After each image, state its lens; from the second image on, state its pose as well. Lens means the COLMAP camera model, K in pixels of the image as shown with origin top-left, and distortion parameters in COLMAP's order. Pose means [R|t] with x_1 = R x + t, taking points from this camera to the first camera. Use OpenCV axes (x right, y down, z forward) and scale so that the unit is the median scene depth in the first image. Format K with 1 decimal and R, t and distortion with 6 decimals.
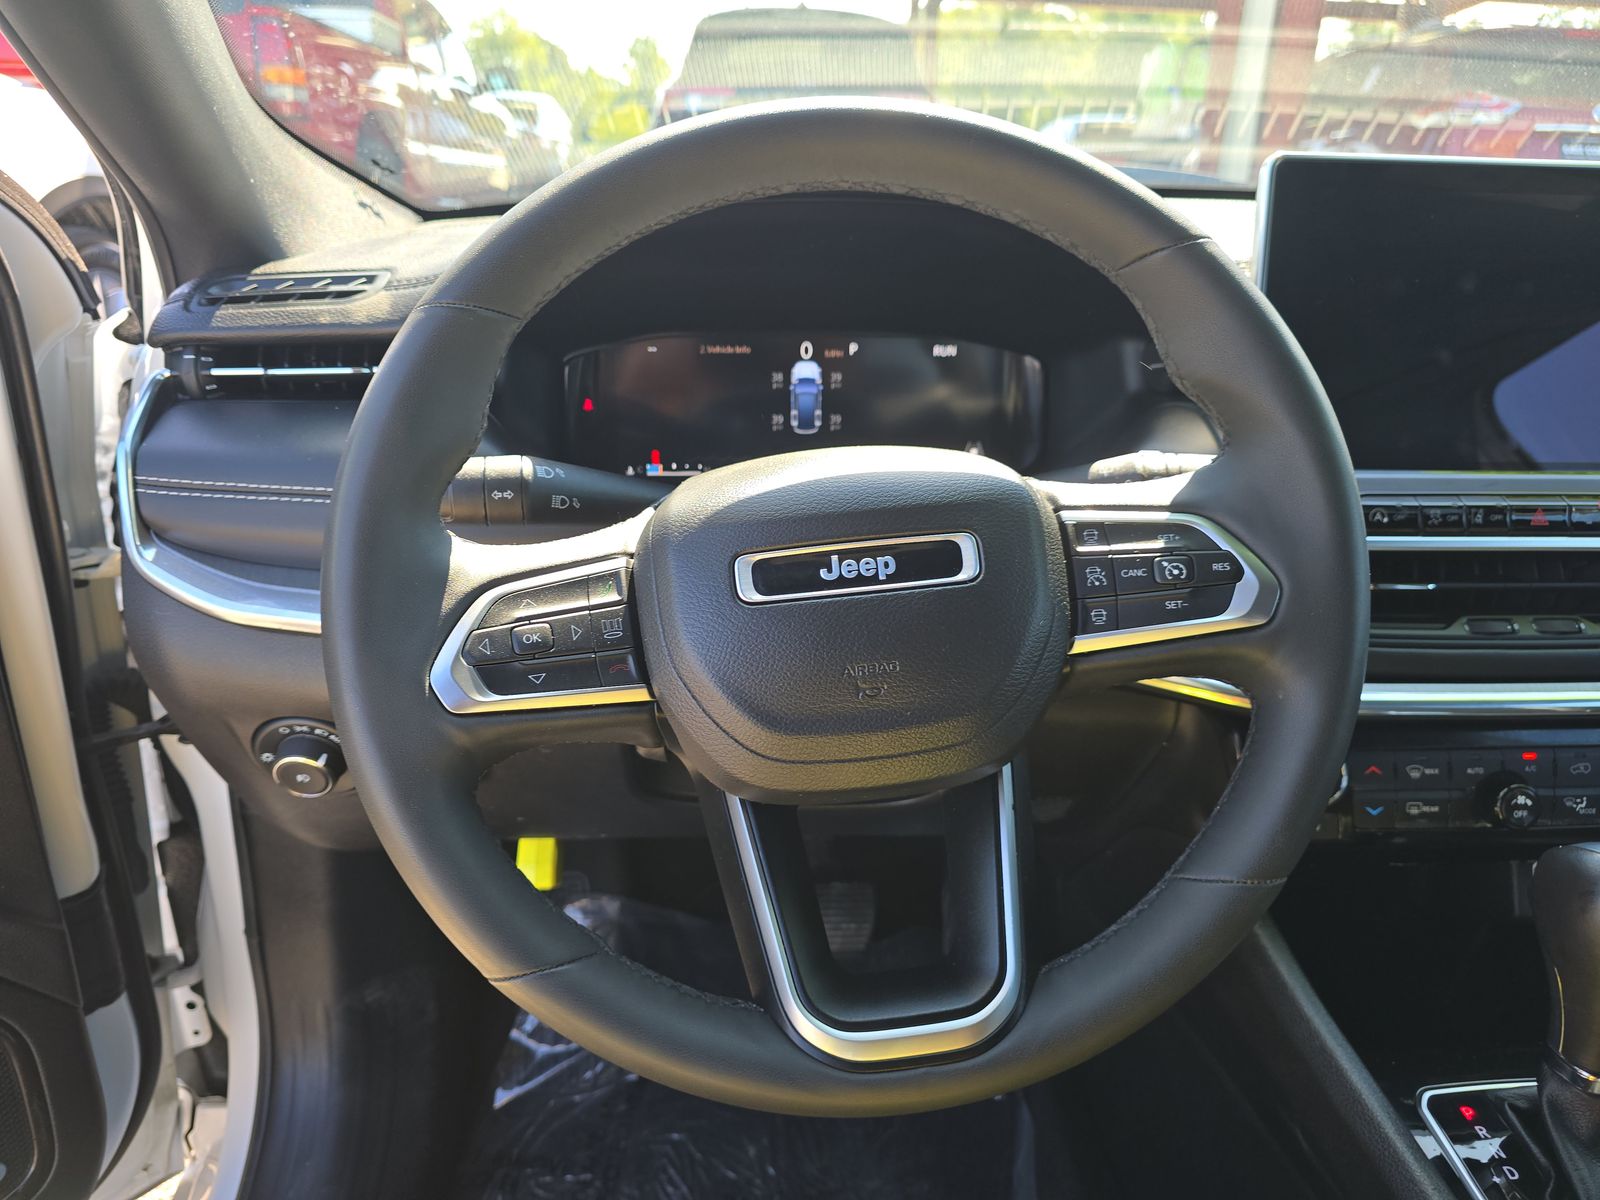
lens RADIAL K [[1092.4, 0, 801.0], [0, 1092.4, 587.1], [0, 0, 1]] dist [0.041088, -0.047829]
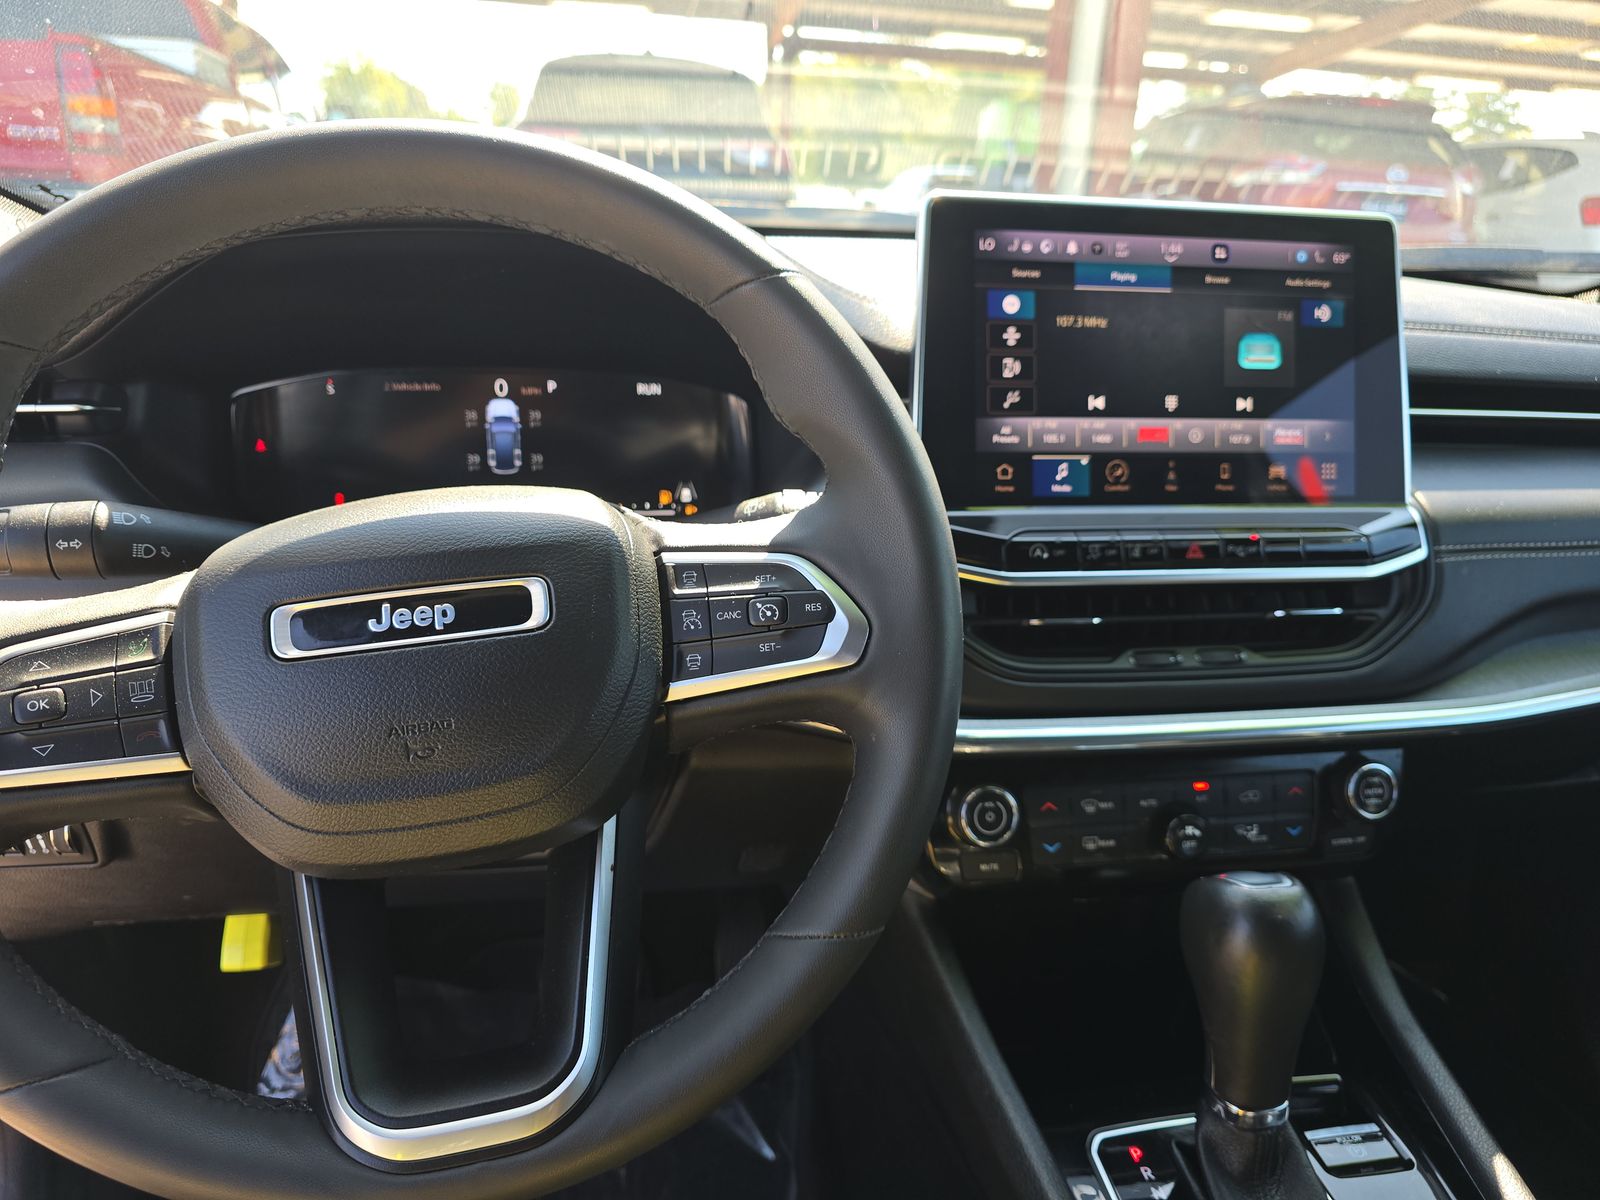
lens RADIAL K [[1101.2, 0, 801.7], [0, 1101.2, 586.2], [0, 0, 1]] dist [0.019237, -0.030252]
pose [[0.993738, -0.019944, 0.109937, 0.250778], [0.024179, 0.999011, -0.037323, -0.001149], [-0.109084, 0.039747, 0.993238, 0.034804]]
